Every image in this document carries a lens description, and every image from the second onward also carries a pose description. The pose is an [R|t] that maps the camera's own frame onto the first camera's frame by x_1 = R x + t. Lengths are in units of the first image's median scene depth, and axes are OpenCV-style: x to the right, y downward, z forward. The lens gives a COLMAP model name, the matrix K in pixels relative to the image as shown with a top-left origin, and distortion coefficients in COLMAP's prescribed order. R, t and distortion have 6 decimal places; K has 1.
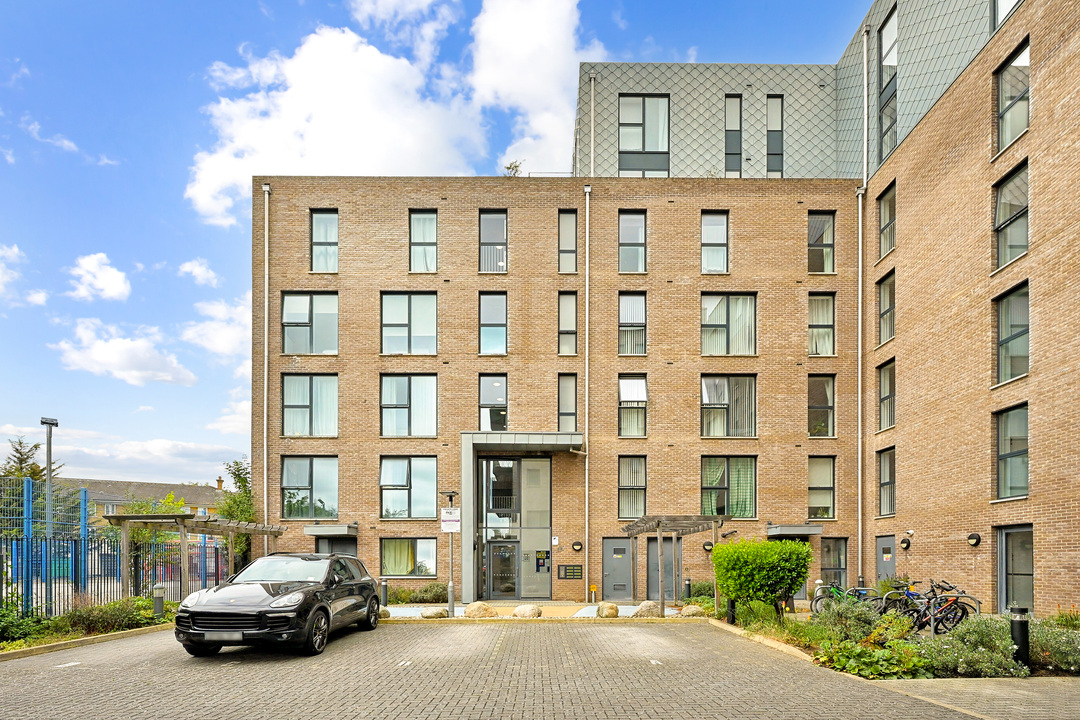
lens RADIAL K [[427.5, 0, 540.0], [0, 427.5, 360.0], [0, 0, 1]] dist [0.000580, 0.000033]
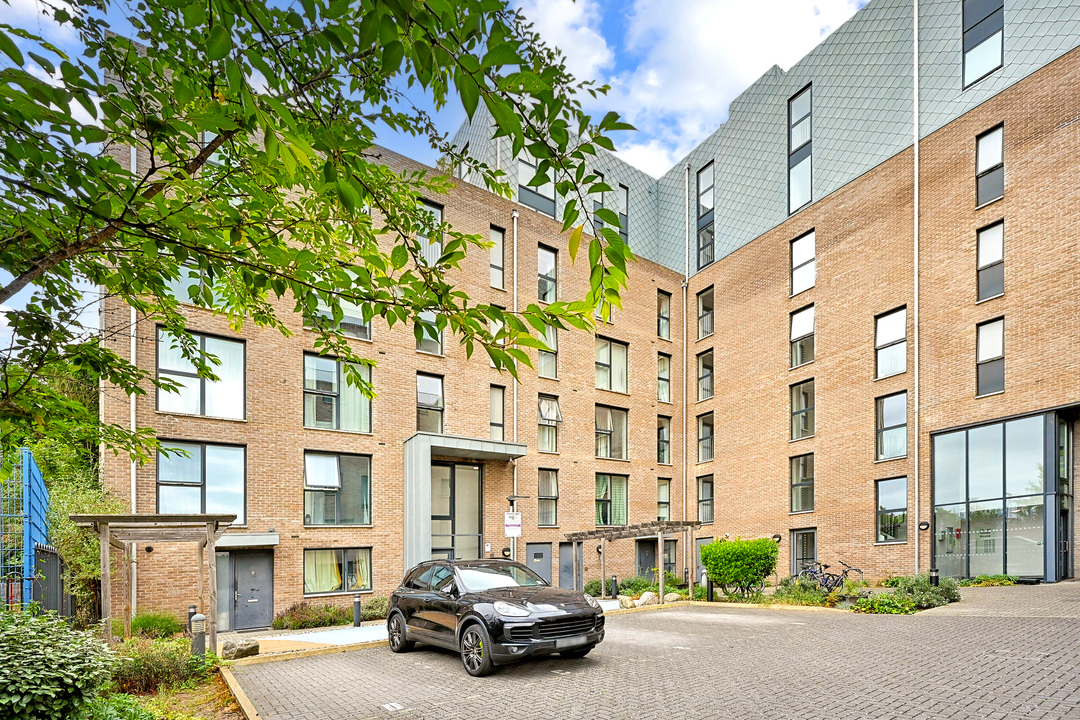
lens RADIAL K [[419.3, 0, 538.6], [0, 419.3, 367.9], [0, 0, 1]] dist [-0.000011, -0.000222]
pose [[0.861726, 0.178317, 0.475006, -0.357088], [-0.172797, 0.983382, -0.055682, 0.030631], [-0.477042, -0.034097, 0.878219, 0.064995]]
